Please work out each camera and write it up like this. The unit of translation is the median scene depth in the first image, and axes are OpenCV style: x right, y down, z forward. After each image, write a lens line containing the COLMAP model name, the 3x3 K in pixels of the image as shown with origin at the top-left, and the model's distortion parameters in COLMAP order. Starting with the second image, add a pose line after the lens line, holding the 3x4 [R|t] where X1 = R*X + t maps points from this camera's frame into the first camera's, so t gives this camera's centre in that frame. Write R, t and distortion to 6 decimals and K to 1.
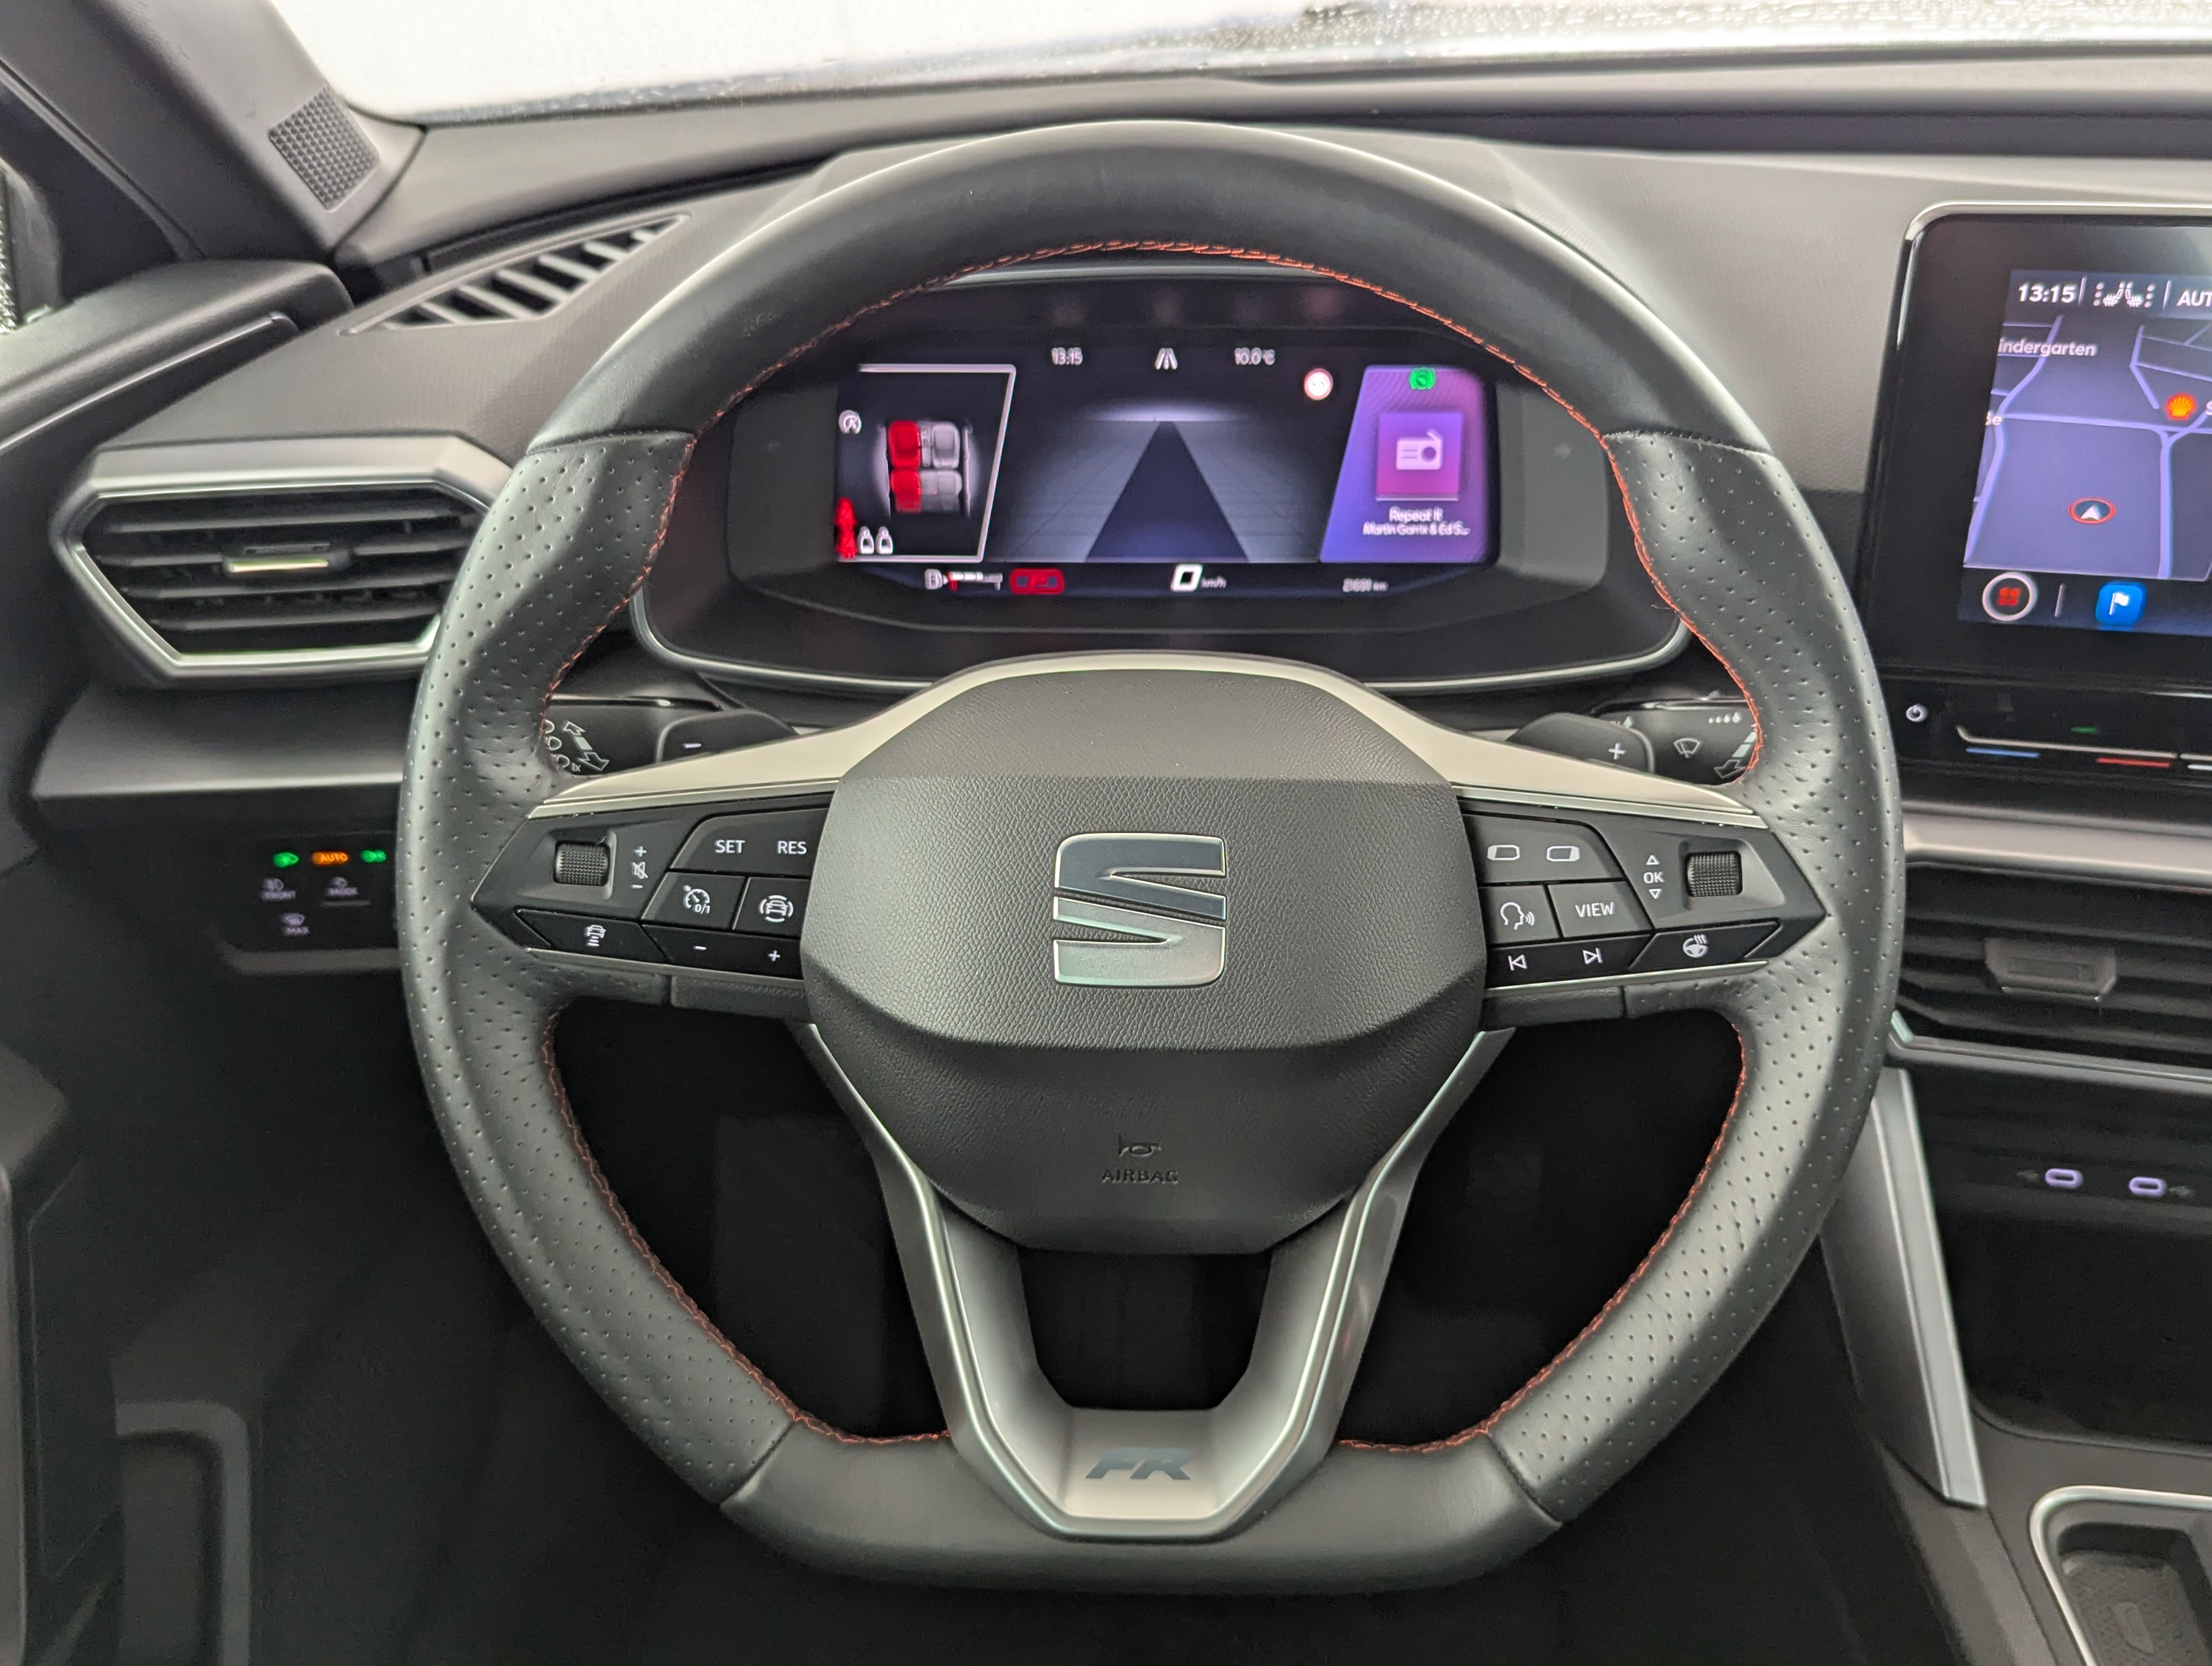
lens RADIAL K [[2007.1, 0, 1109.8], [0, 2007.1, 817.4], [0, 0, 1]] dist [-0.006320, 0.000000]
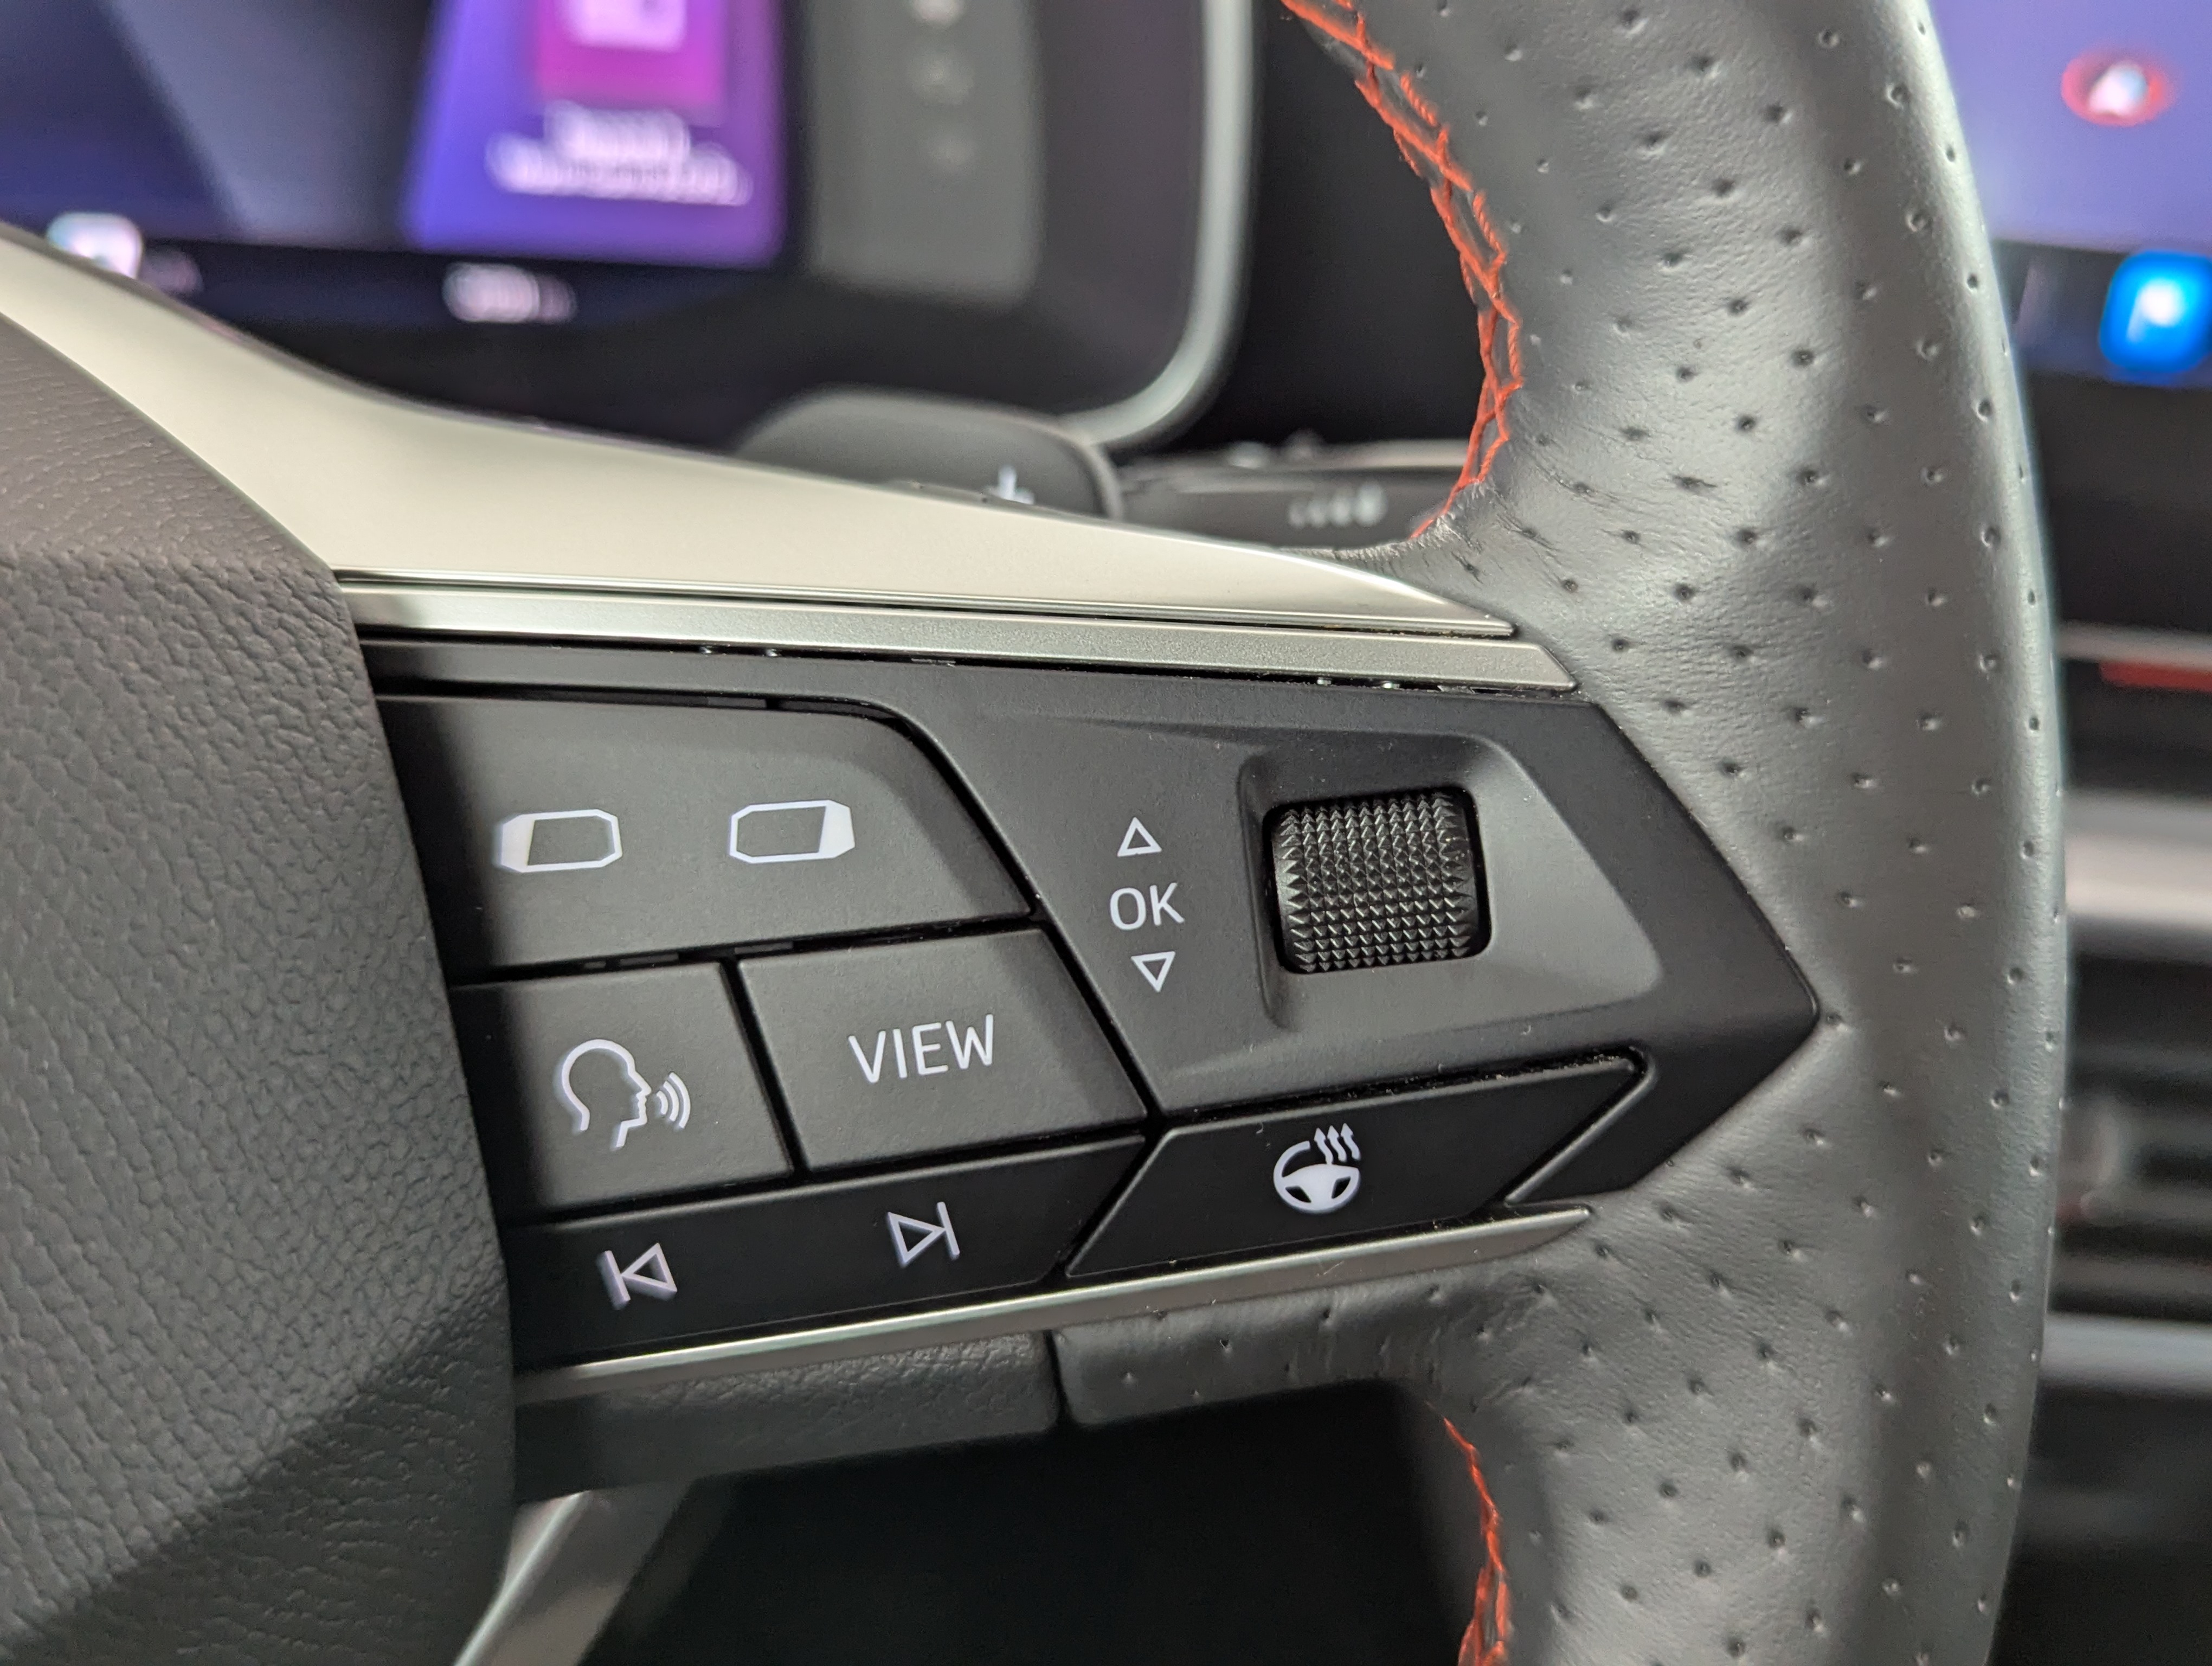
lens RADIAL K [[2007.1, 0, 1105.9], [0, 2007.1, 834.1], [0, 0, 1]] dist [-0.006320, 0.000000]
pose [[0.967349, -0.053916, 0.247646, 0.204574], [0.050368, 0.998517, 0.020642, 0.015452], [-0.248392, -0.007495, 0.968631, 0.757395]]
